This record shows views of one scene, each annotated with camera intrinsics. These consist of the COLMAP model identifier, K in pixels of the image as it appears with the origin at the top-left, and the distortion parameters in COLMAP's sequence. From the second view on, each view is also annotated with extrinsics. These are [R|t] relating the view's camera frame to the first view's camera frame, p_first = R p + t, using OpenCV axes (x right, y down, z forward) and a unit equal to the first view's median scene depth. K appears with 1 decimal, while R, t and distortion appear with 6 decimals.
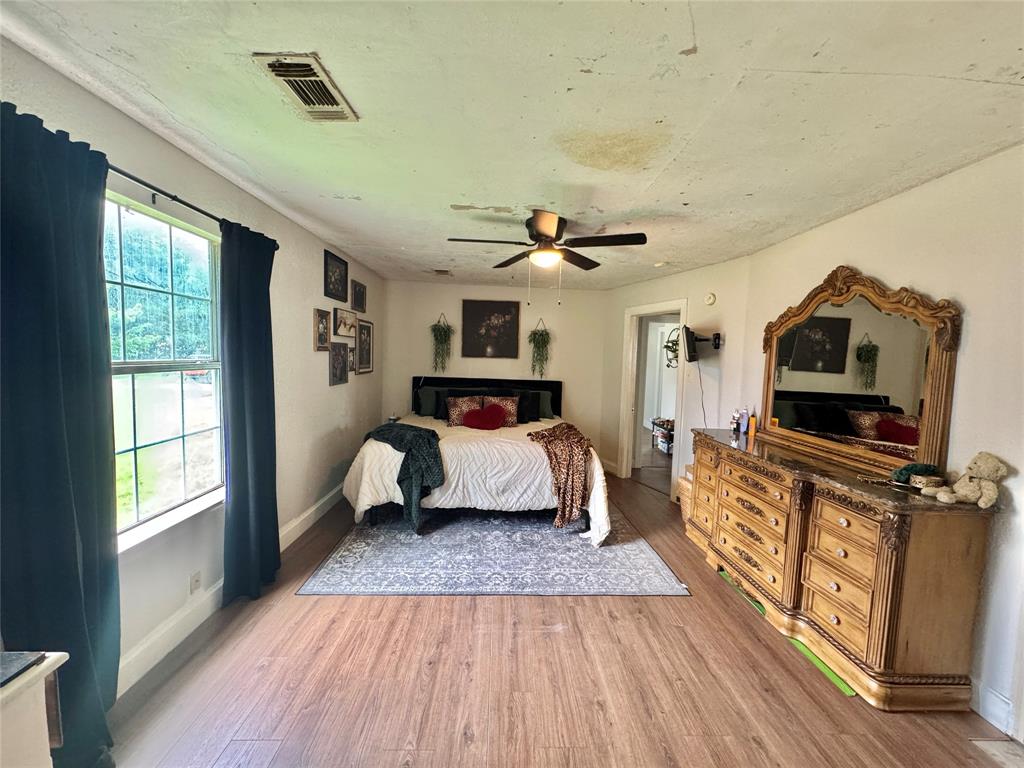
lens RADIAL K [[409.6, 0, 512.0], [0, 409.6, 384.0], [0, 0, 1]] dist [-0.002639, 0.000701]
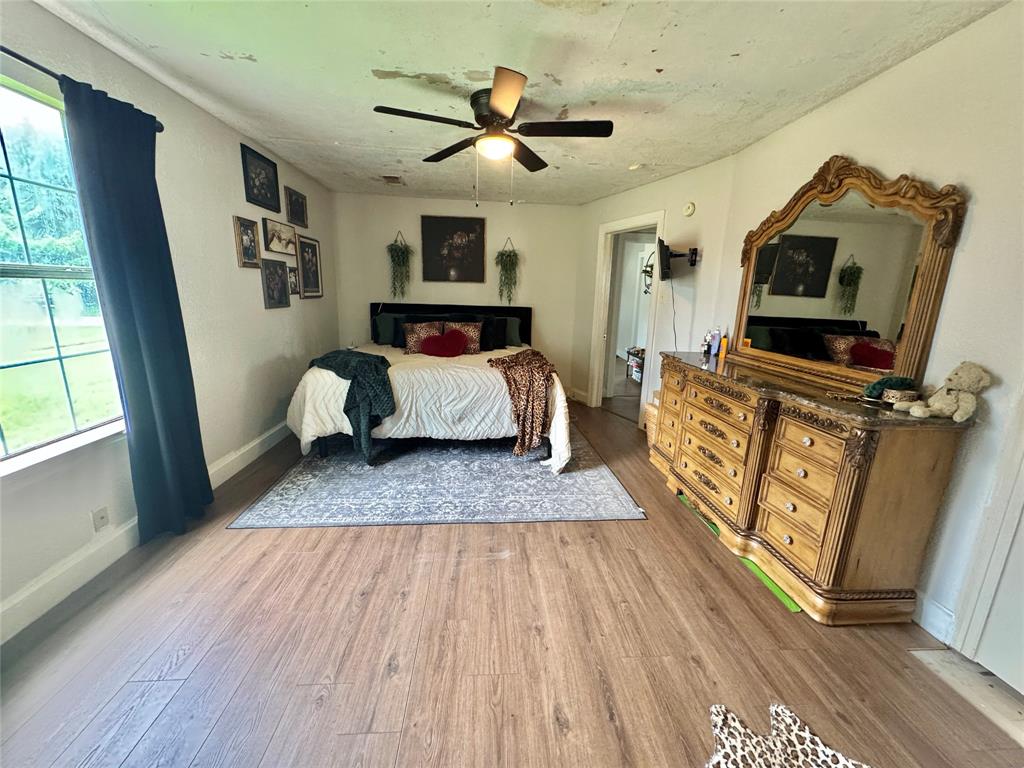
lens RADIAL K [[409.6, 0, 512.0], [0, 409.6, 384.0], [0, 0, 1]] dist [-0.002639, 0.000701]
pose [[0.999255, -0.012567, 0.036490, 0.067167], [0.006842, 0.988205, 0.152987, 0.038186], [-0.037983, -0.152623, 0.987554, 0.078676]]
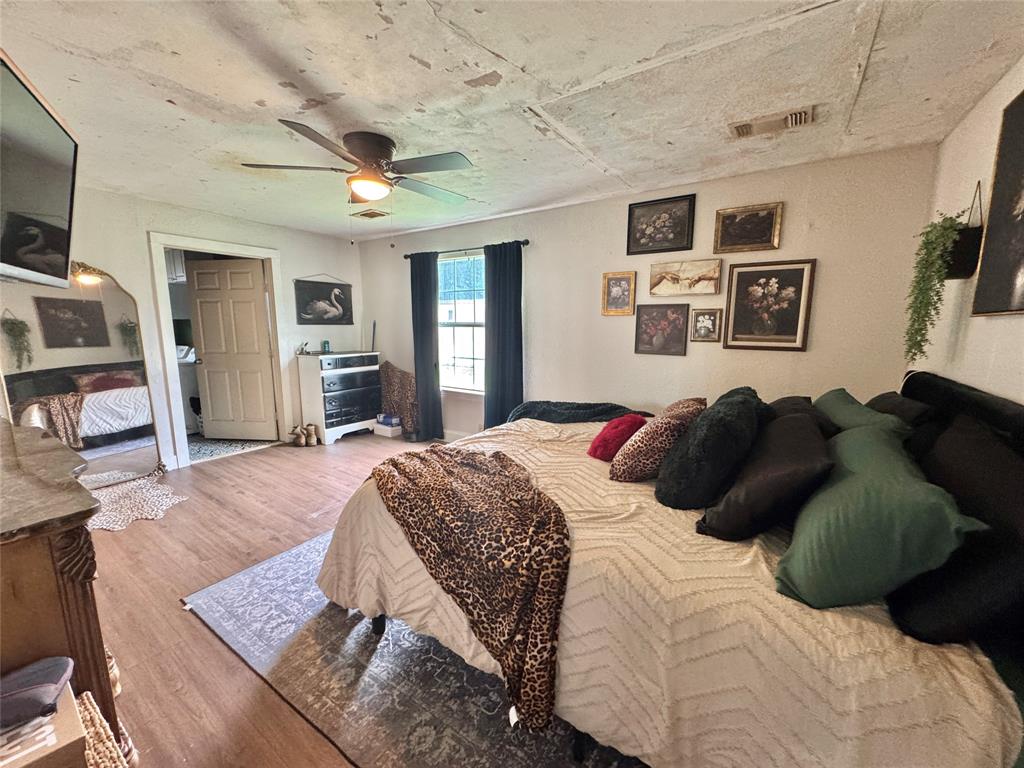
lens RADIAL K [[409.6, 0, 512.0], [0, 409.6, 384.0], [0, 0, 1]] dist [-0.002639, 0.000701]
pose [[-0.590581, 0.086640, -0.802314, 0.517841], [-0.082083, 0.982614, 0.166532, -0.066267], [0.802793, 0.164207, -0.573201, 1.495894]]
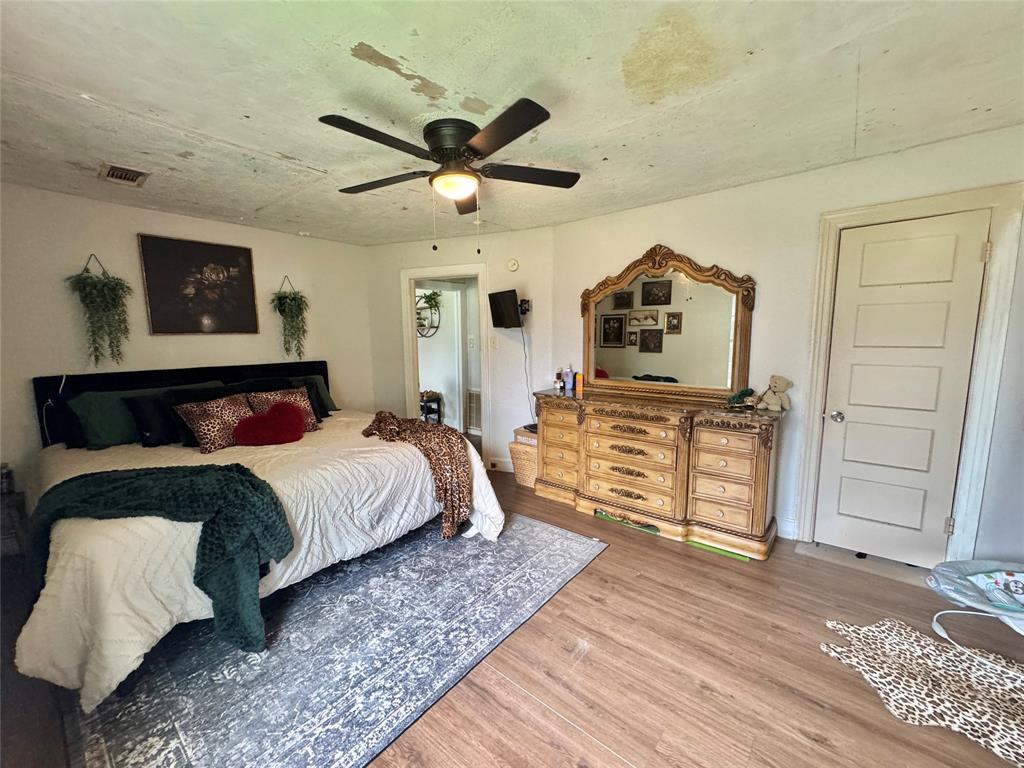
lens RADIAL K [[409.6, 0, 512.0], [0, 409.6, 384.0], [0, 0, 1]] dist [-0.002639, 0.000701]
pose [[0.665825, -0.131204, 0.734481, -0.360560], [0.081616, 0.991317, 0.103097, -0.023418], [-0.741631, -0.008699, 0.670752, 0.371888]]
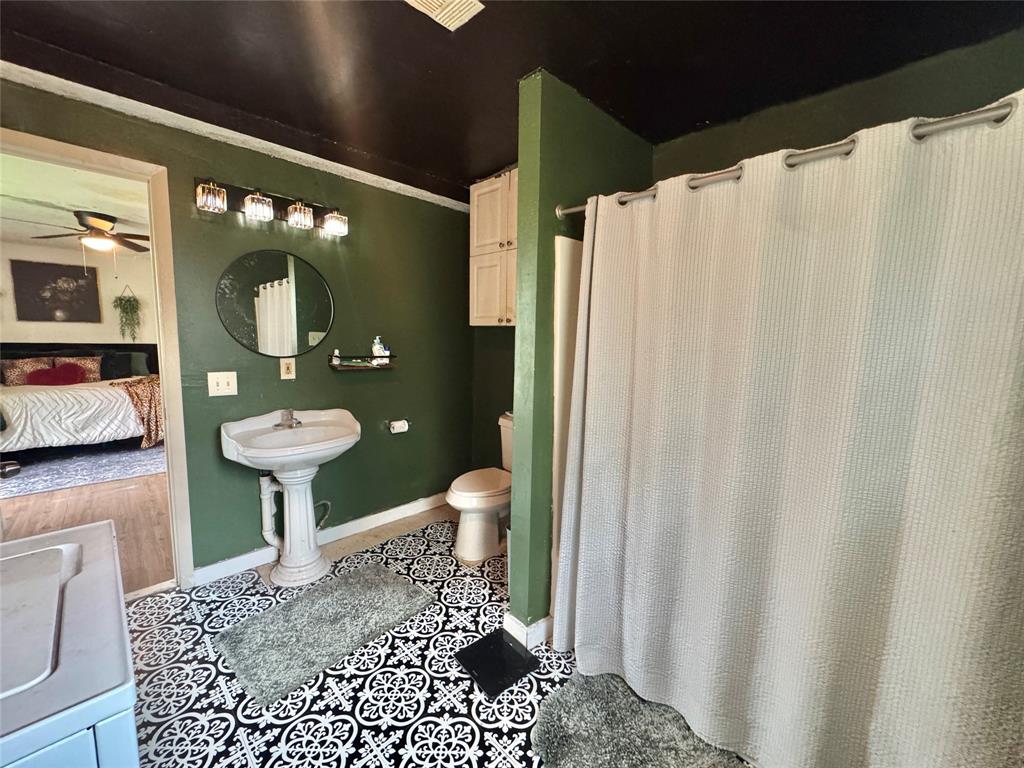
lens RADIAL K [[409.6, 0, 512.0], [0, 409.6, 384.0], [0, 0, 1]] dist [-0.002639, 0.000701]
pose [[0.734783, -0.089621, 0.672355, 0.114015], [0.047083, 0.995581, 0.081250, 0.093625], [-0.676666, -0.028045, 0.735756, -0.780790]]
